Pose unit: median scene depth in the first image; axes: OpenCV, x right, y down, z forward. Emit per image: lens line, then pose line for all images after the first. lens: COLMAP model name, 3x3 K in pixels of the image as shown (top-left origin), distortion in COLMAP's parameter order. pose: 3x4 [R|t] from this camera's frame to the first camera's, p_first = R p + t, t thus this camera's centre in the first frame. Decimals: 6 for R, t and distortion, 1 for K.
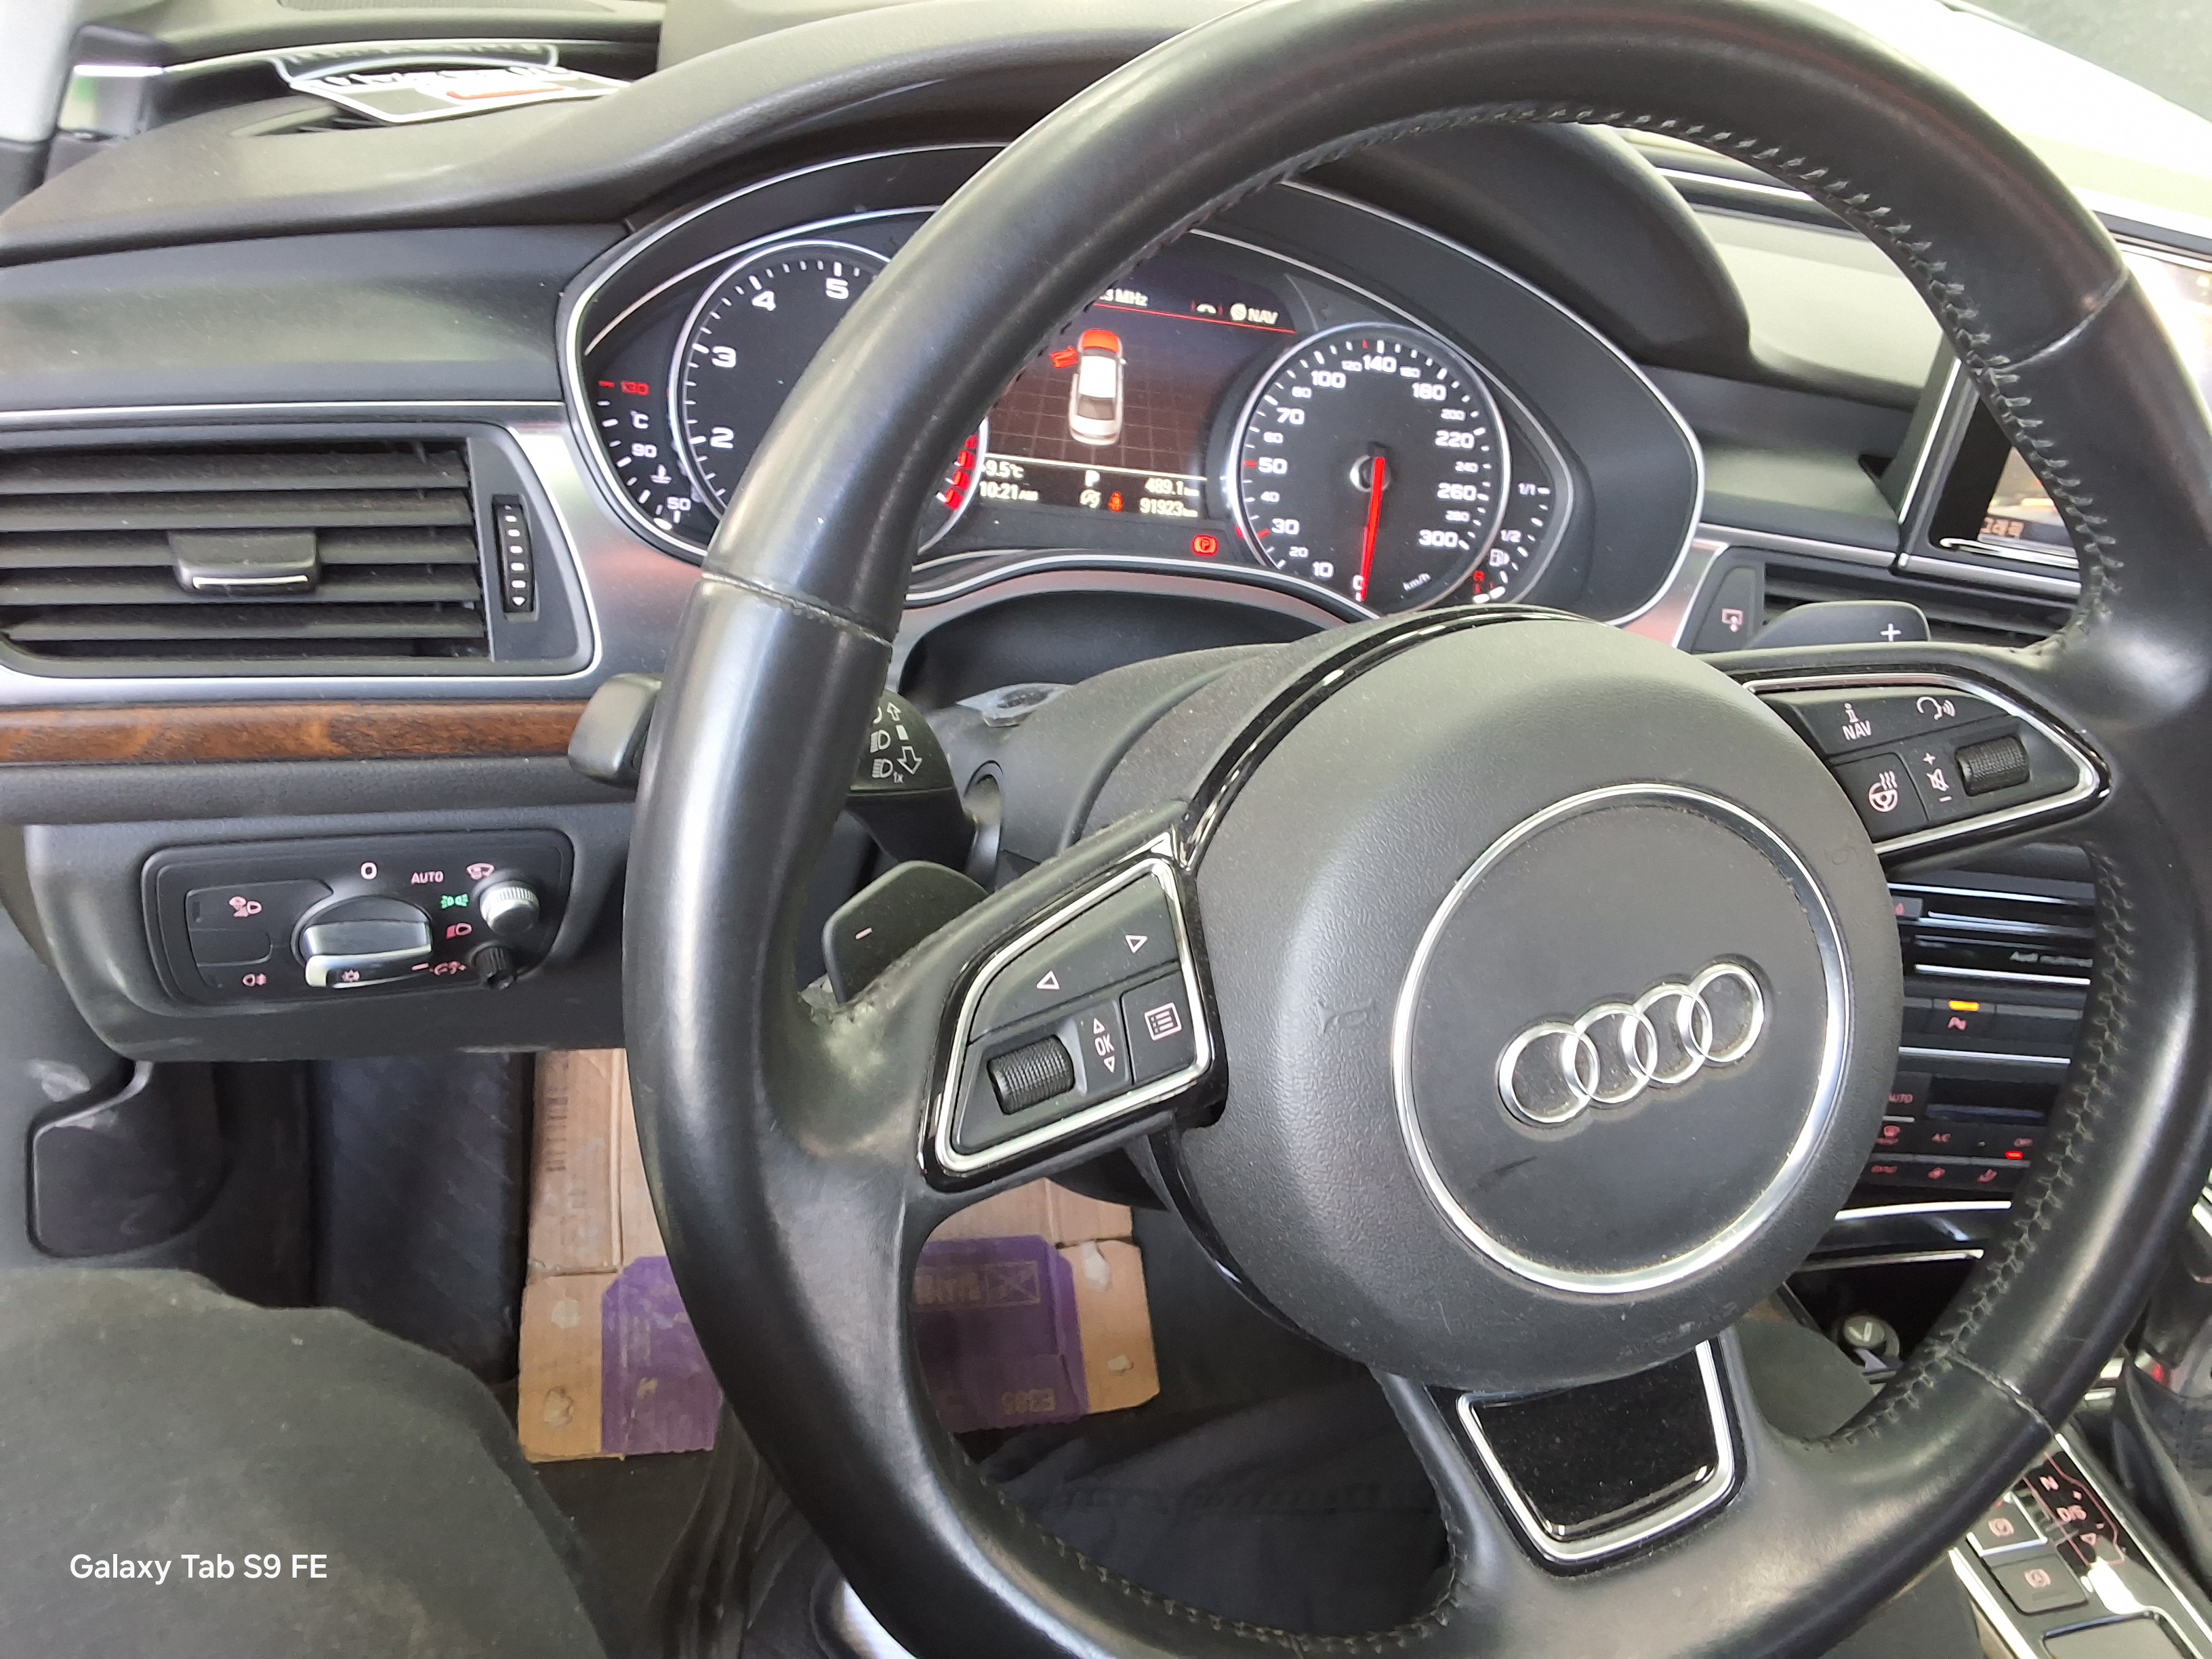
lens RADIAL K [[1765.7, 0, 1100.7], [0, 1765.7, 853.4], [0, 0, 1]] dist [0.174089, -0.360148]
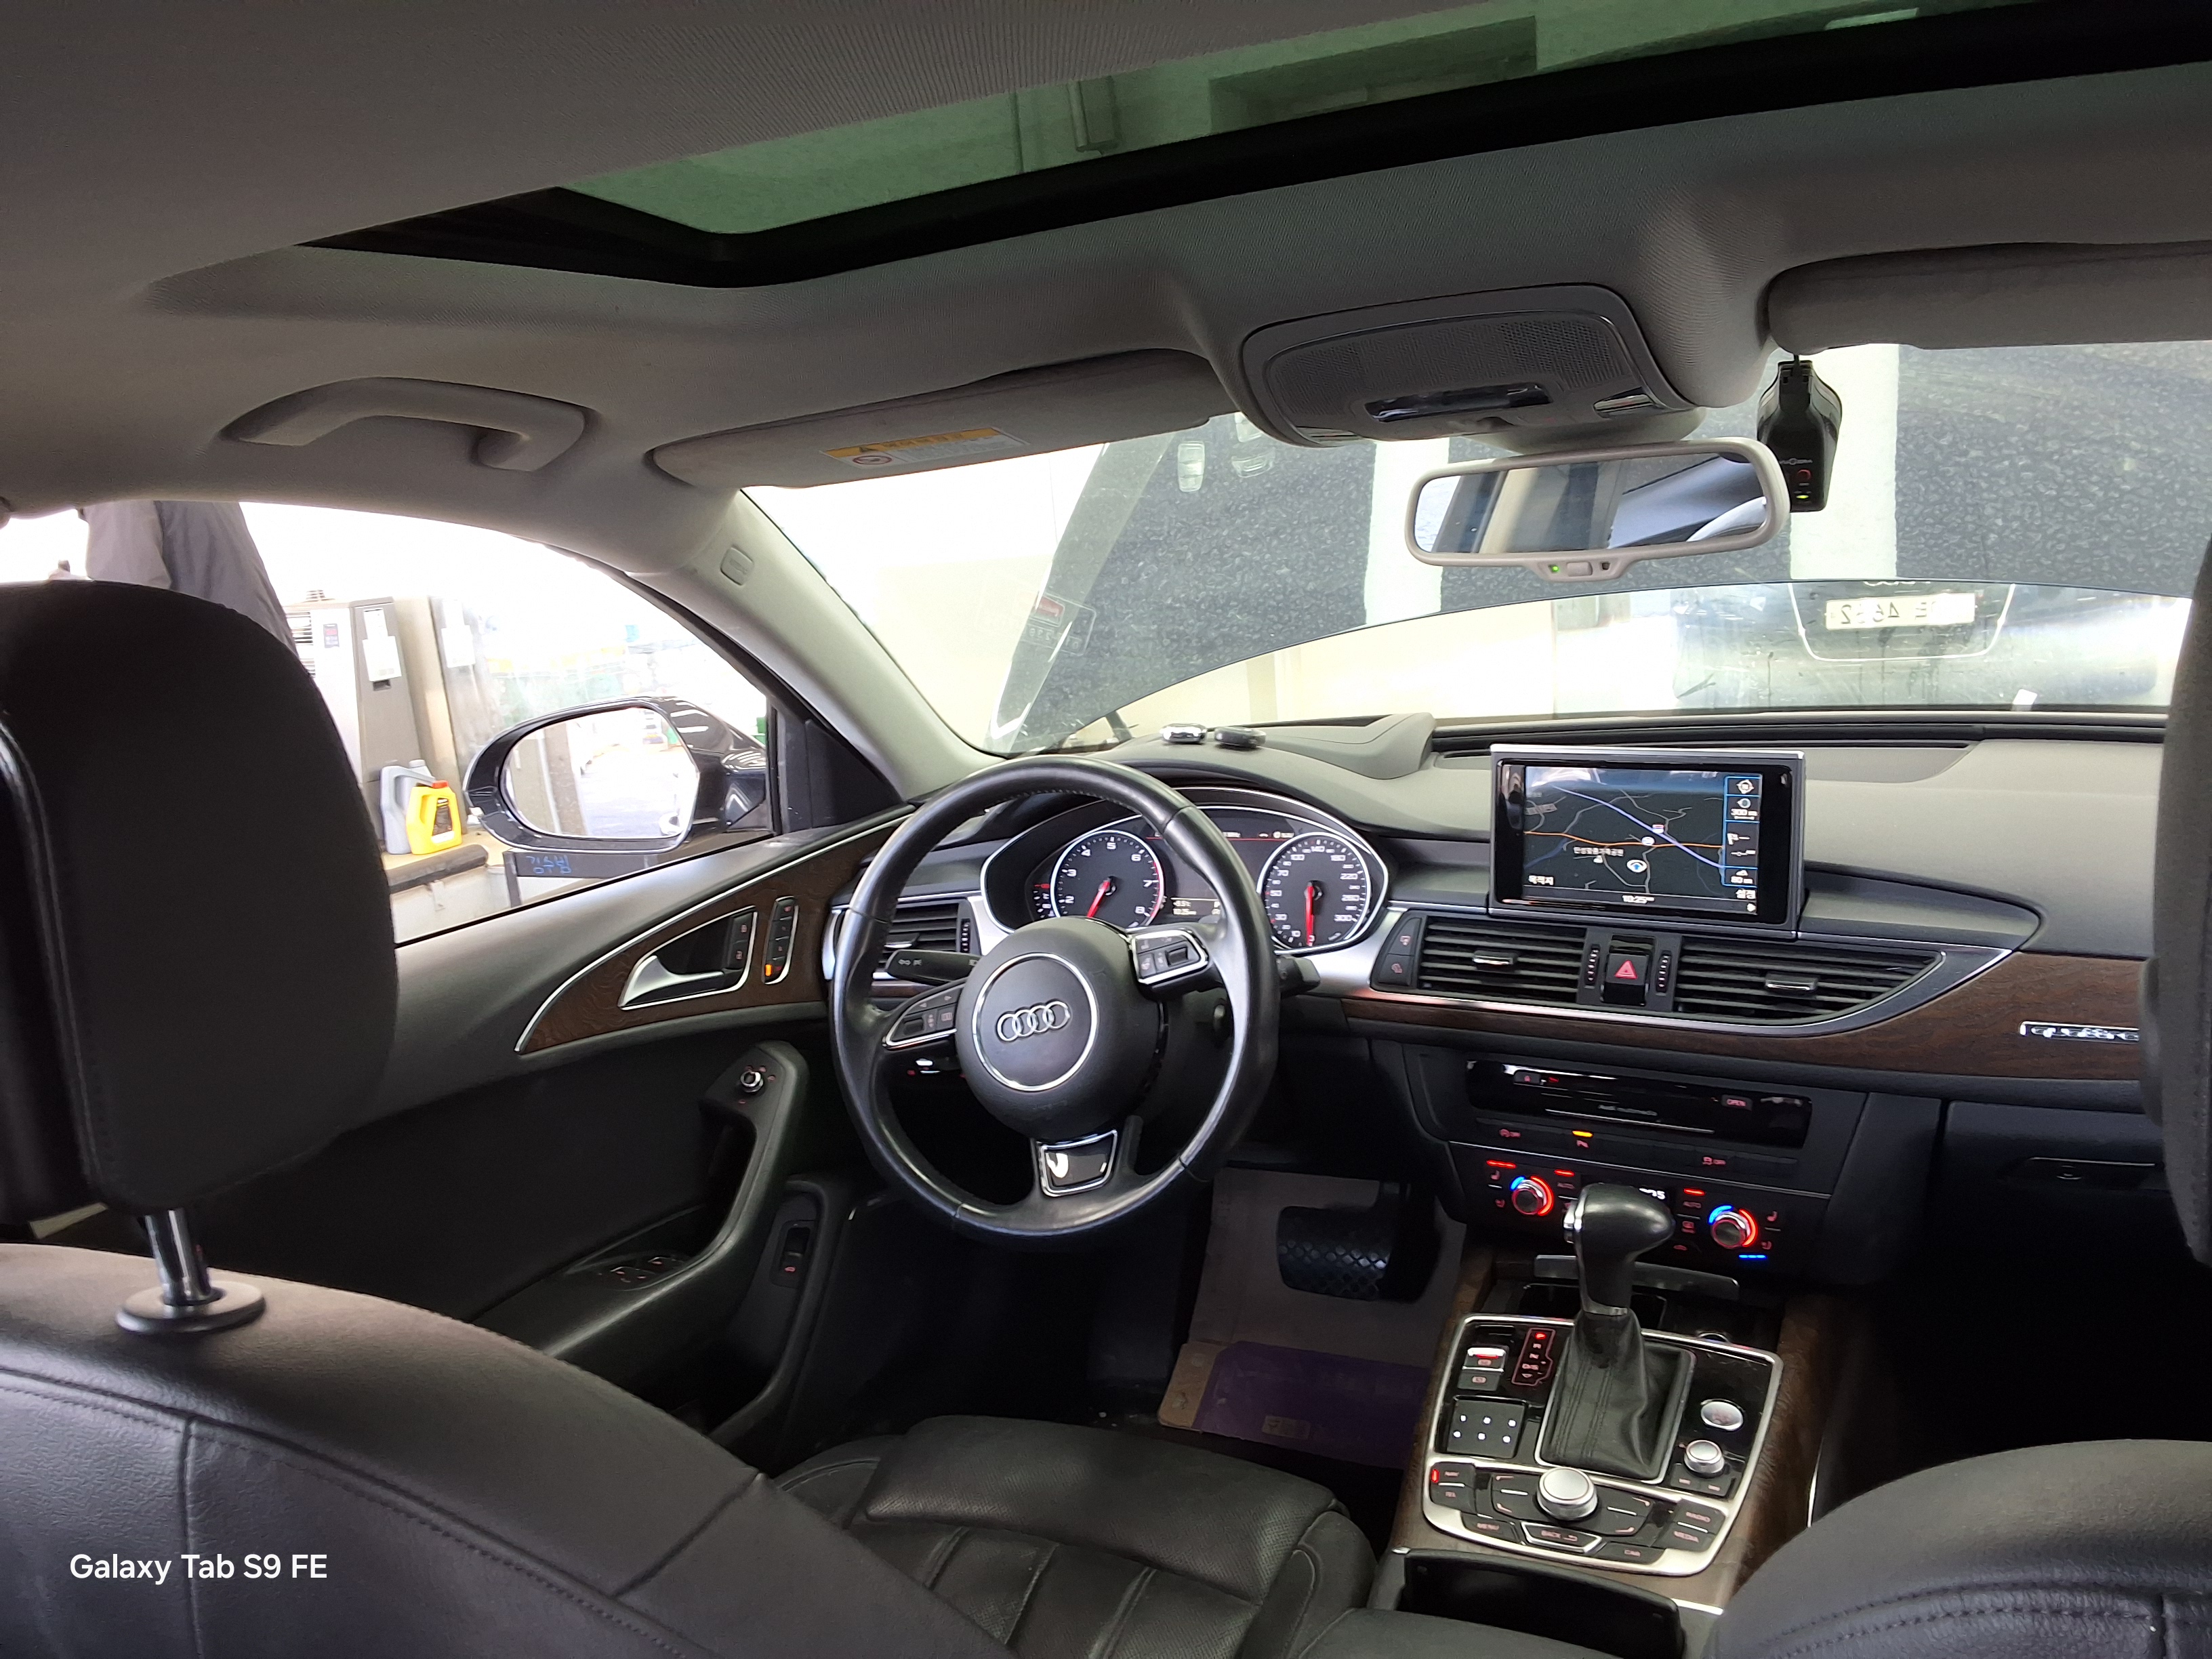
lens RADIAL K [[1765.7, 0, 1100.7], [0, 1765.7, 853.4], [0, 0, 1]] dist [0.174089, -0.360148]
pose [[0.714293, -0.107847, -0.691487, 1.587861], [-0.110903, 0.958127, -0.263994, 0.389855], [0.691003, 0.265257, 0.672423, -0.791867]]
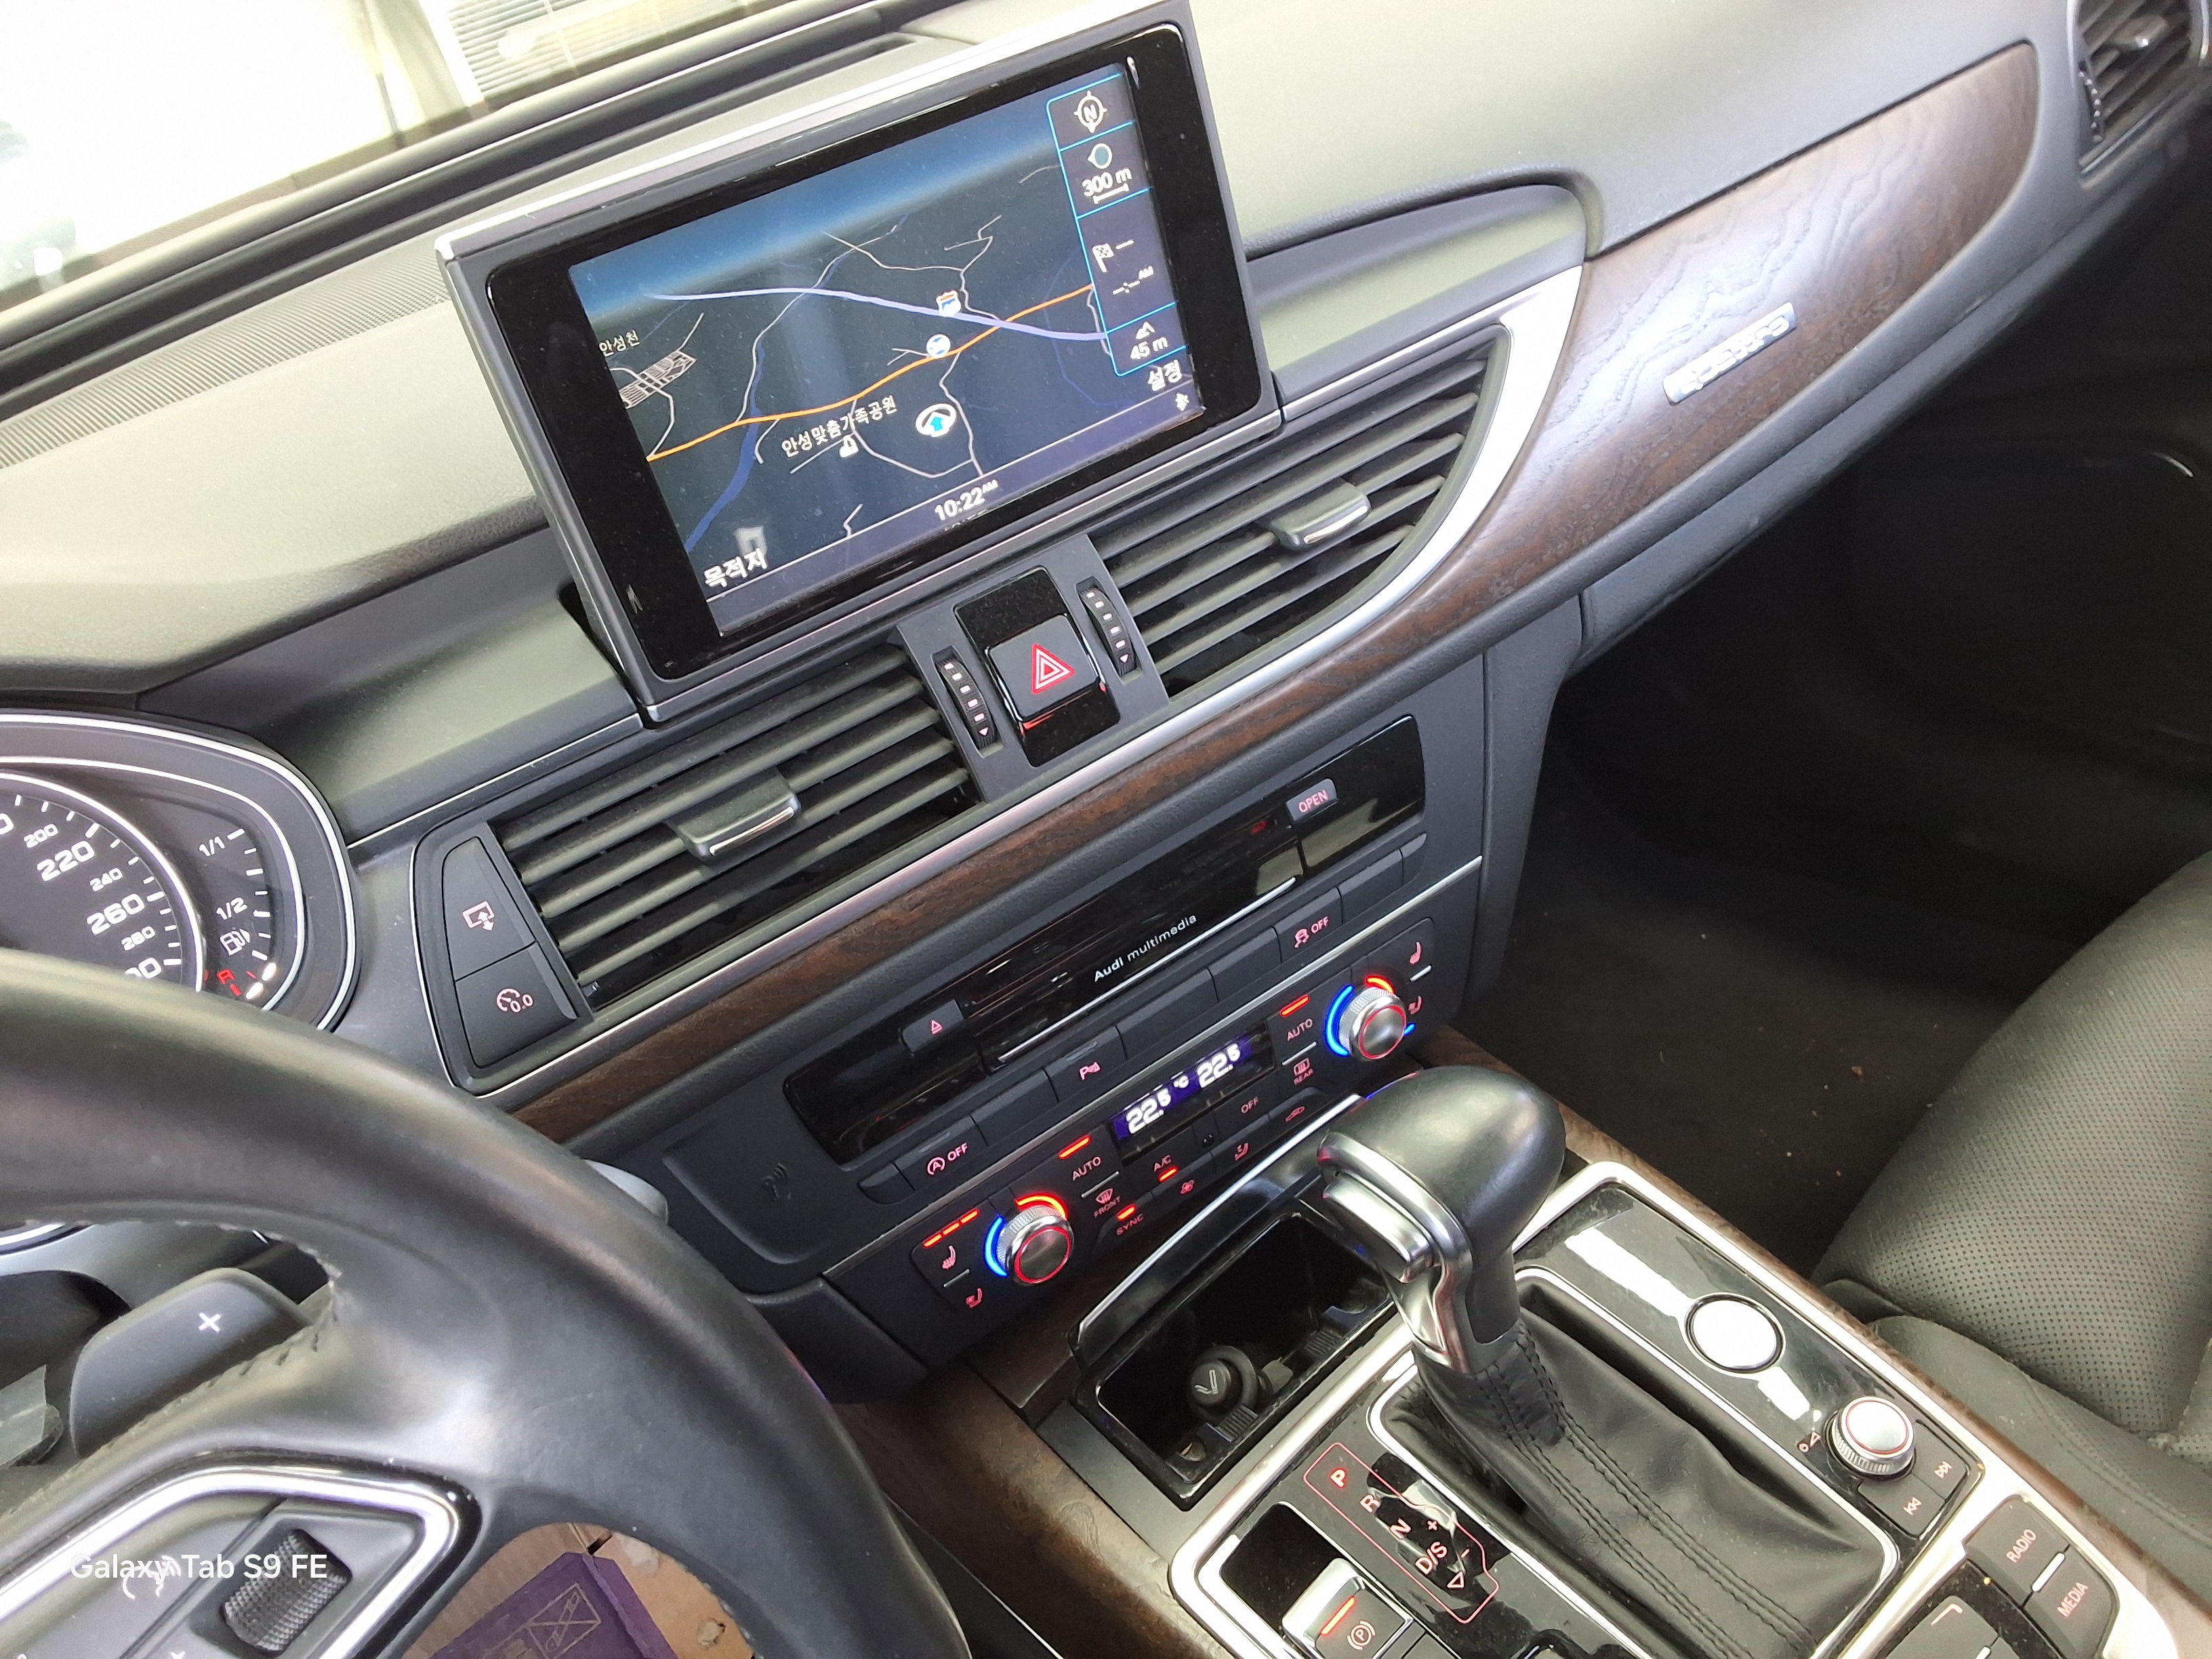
lens RADIAL K [[1775.0, 0, 1098.5], [0, 1775.0, 850.6], [0, 0, 1]] dist [0.112411, -0.183937]
pose [[0.835643, -0.540823, 0.095974, 0.491936], [0.523388, 0.837021, 0.159564, -0.132904], [-0.166628, -0.083107, 0.982511, 0.202443]]
